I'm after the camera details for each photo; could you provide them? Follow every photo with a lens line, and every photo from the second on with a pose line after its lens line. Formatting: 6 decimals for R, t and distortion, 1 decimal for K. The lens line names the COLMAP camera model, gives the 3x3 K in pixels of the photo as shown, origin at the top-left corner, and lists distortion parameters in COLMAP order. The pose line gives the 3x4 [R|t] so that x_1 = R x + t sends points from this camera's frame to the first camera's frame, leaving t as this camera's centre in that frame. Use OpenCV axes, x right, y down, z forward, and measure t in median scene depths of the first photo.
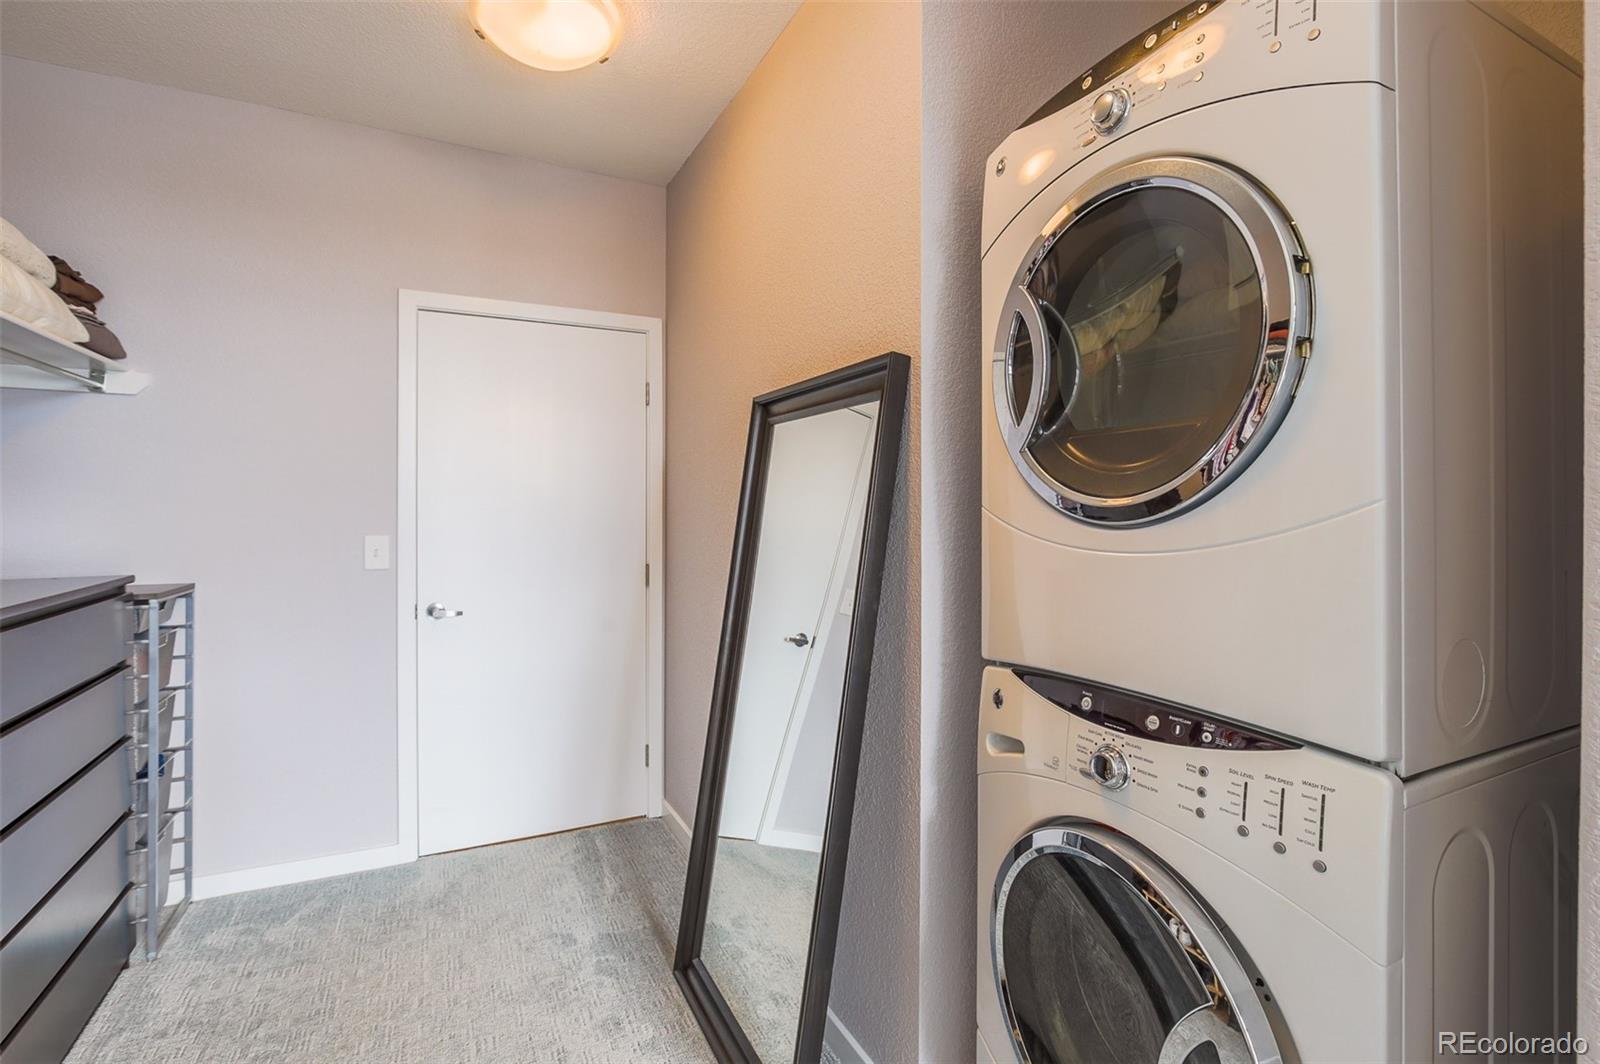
lens RADIAL K [[750.4, 0, 794.9], [0, 750.4, 516.3], [0, 0, 1]] dist [-0.016681, 0.000015]
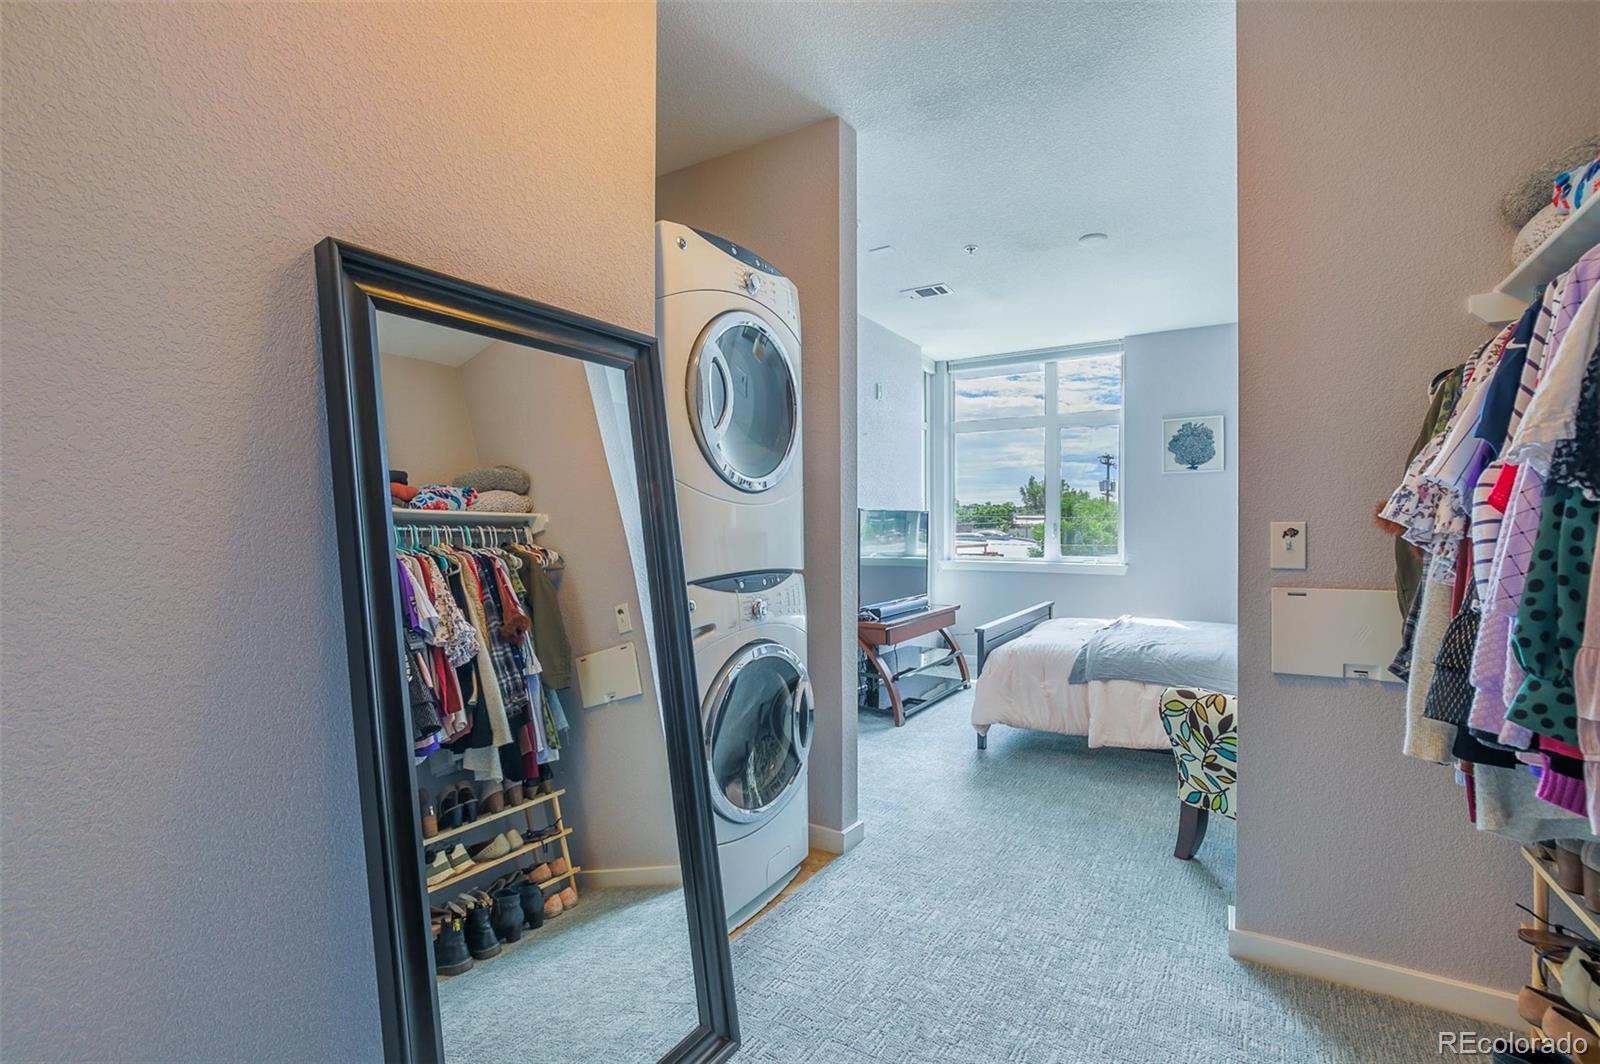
lens RADIAL K [[734.9, 0, 800.0], [0, 734.9, 532.0], [0, 0, 1]] dist [-0.015583, -0.000020]
pose [[-0.533897, -0.010197, 0.845488, -0.657513], [0.008630, 0.999809, 0.017508, 0.045384], [-0.845506, 0.016644, -0.533707, 0.975936]]
